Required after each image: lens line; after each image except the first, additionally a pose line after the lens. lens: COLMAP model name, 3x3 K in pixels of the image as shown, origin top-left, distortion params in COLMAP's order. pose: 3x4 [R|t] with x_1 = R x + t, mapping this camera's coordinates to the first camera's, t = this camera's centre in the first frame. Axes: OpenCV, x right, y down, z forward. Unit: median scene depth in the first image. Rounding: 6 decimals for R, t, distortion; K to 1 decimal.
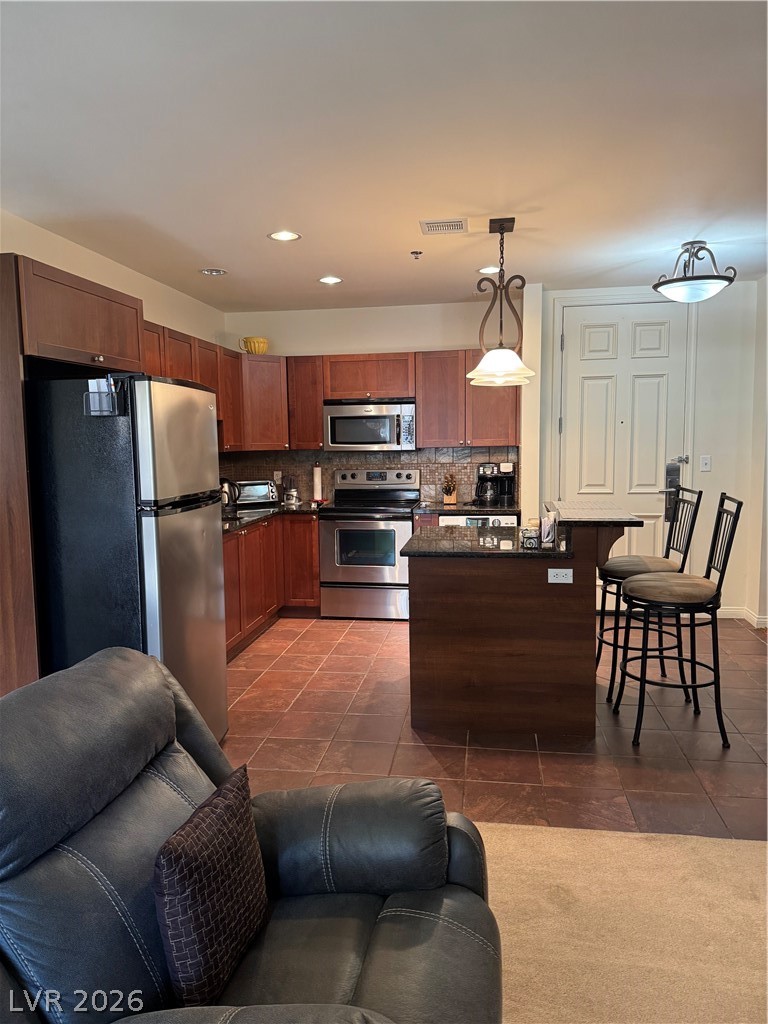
lens RADIAL K [[698.3, 0, 384.0], [0, 698.3, 512.0], [0, 0, 1]] dist [0.036485, -0.105634]
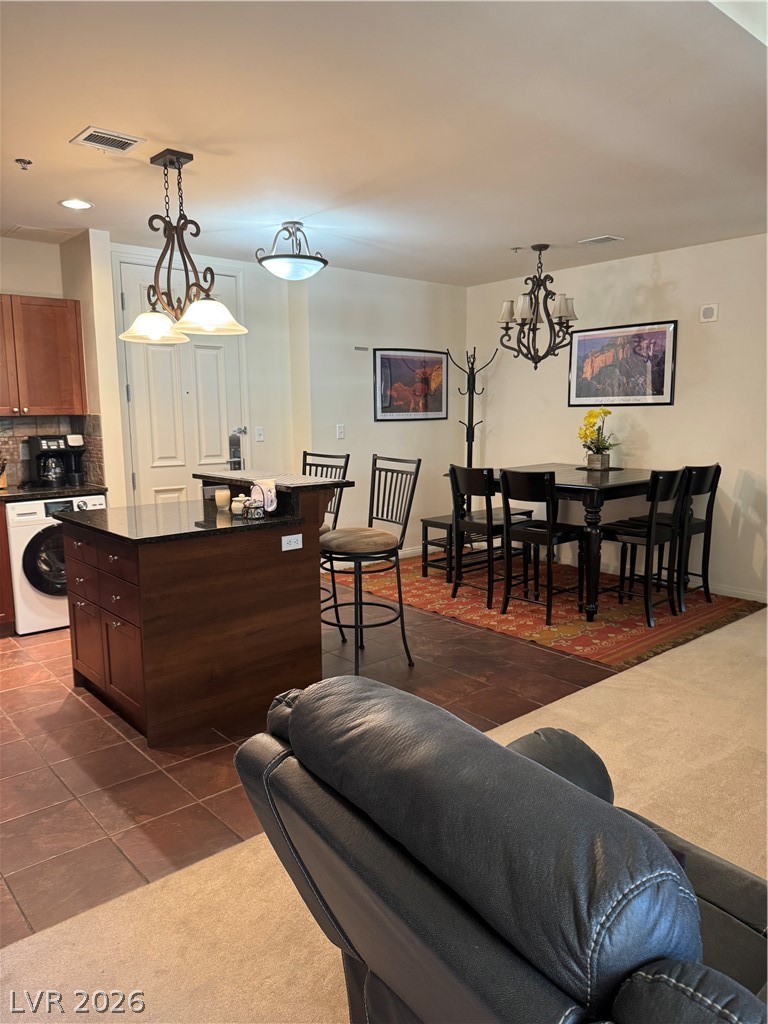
lens RADIAL K [[697.9, 0, 384.1], [0, 697.9, 515.3], [0, 0, 1]] dist [0.140982, -0.296316]
pose [[0.638635, -0.098178, 0.763221, -0.259309], [0.073965, 0.995067, 0.066110, -0.002139], [-0.765947, 0.014232, 0.642747, 0.157618]]
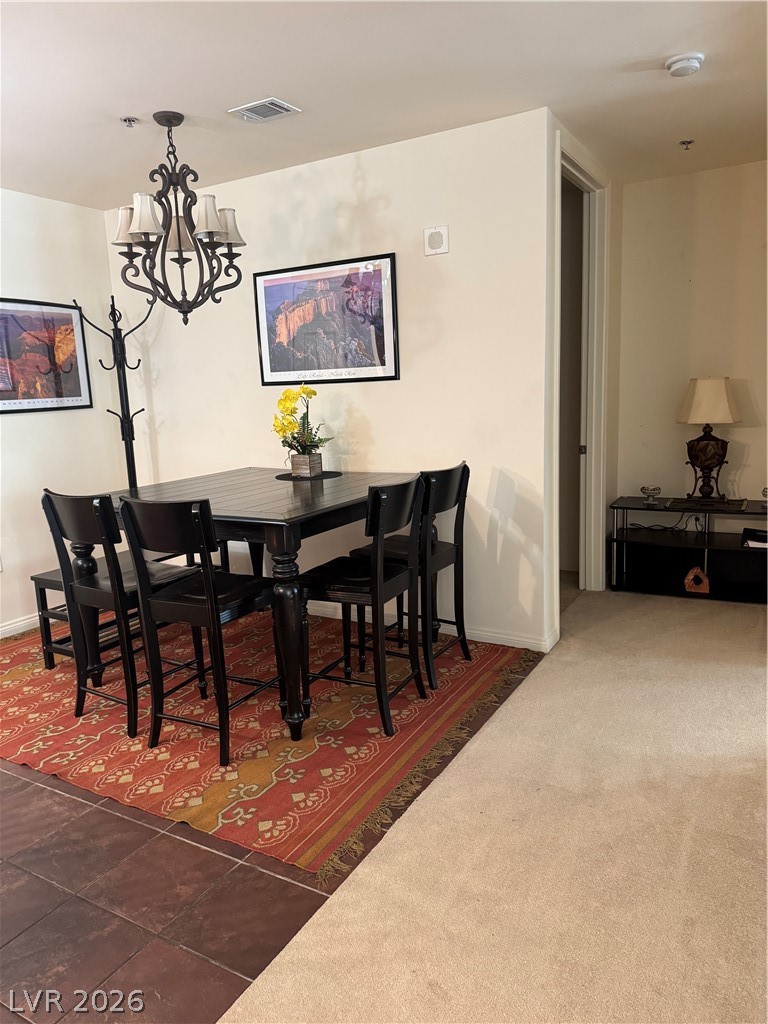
lens RADIAL K [[697.9, 0, 384.1], [0, 697.9, 515.3], [0, 0, 1]] dist [0.140982, -0.296316]
pose [[0.346530, -0.160700, 0.924171, 0.110192], [0.128284, 0.984078, 0.123016, -0.015514], [-0.929226, 0.075927, 0.361628, 0.259010]]
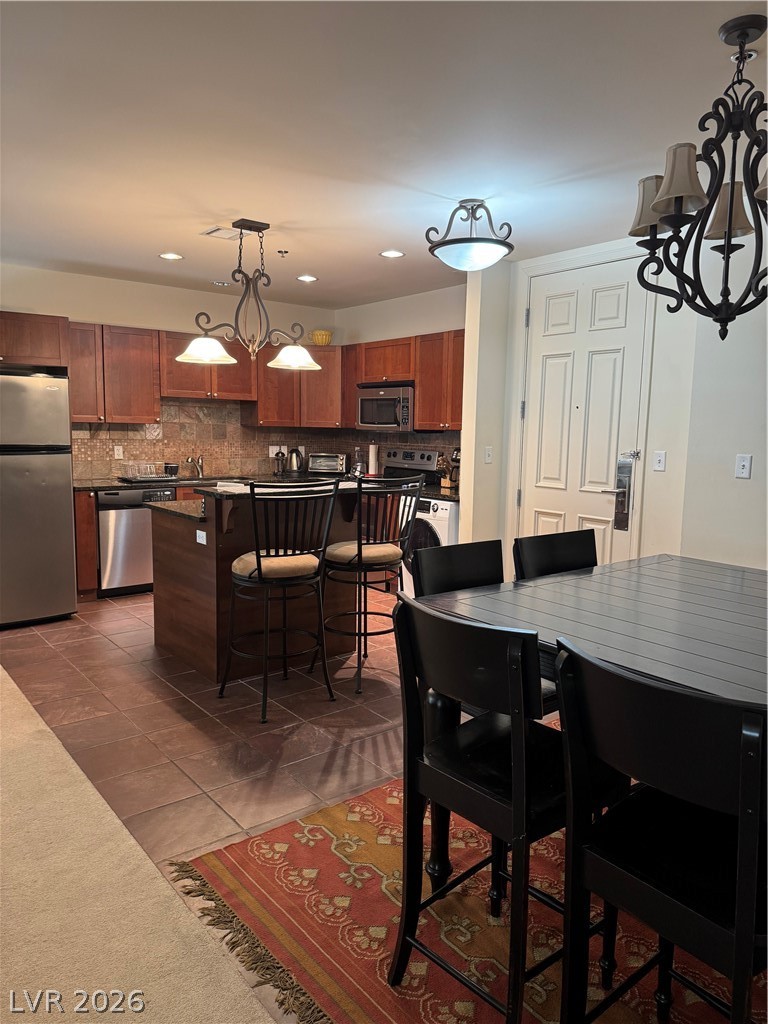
lens RADIAL K [[721.7, 0, 412.6], [0, 721.7, 517.2], [0, 0, 1]] dist [0.006300, 0.003088]
pose [[0.750914, 0.112195, -0.650800, 0.788480], [-0.097236, 0.993506, 0.059082, -0.027243], [0.653203, 0.018916, 0.756947, 0.206032]]
